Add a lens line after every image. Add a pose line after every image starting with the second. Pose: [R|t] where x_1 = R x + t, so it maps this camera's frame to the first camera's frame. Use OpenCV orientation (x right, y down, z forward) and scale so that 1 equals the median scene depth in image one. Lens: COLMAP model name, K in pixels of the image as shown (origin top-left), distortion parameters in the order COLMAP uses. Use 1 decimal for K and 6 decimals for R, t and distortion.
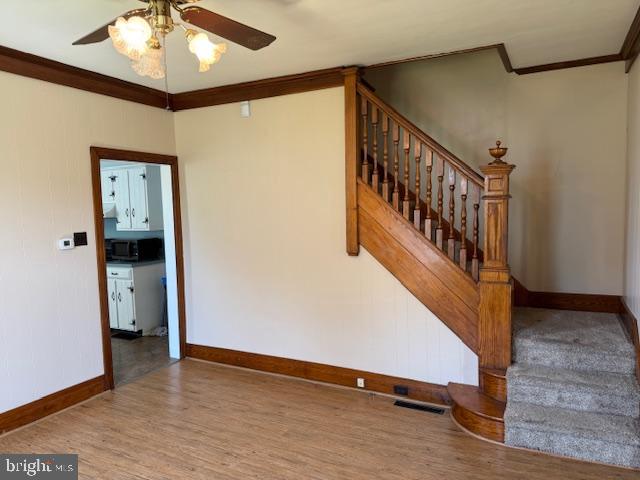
lens RADIAL K [[453.1, 0, 320.0], [0, 453.1, 240.0], [0, 0, 1]] dist [0.067378, -0.073868]
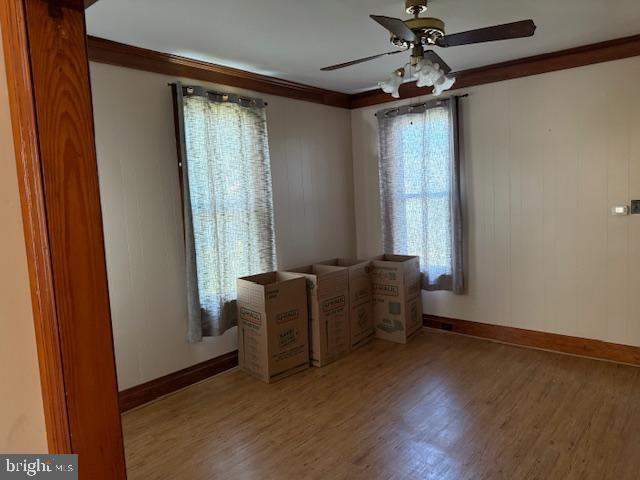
lens RADIAL K [[462.9, 0, 330.8], [0, 462.9, 233.6], [0, 0, 1]] dist [0.036054, -0.001305]
pose [[-0.198909, 0.117213, -0.972983, 0.637126], [-0.025819, 0.991850, 0.124764, -0.056868], [0.979678, 0.049939, -0.194262, 0.549323]]
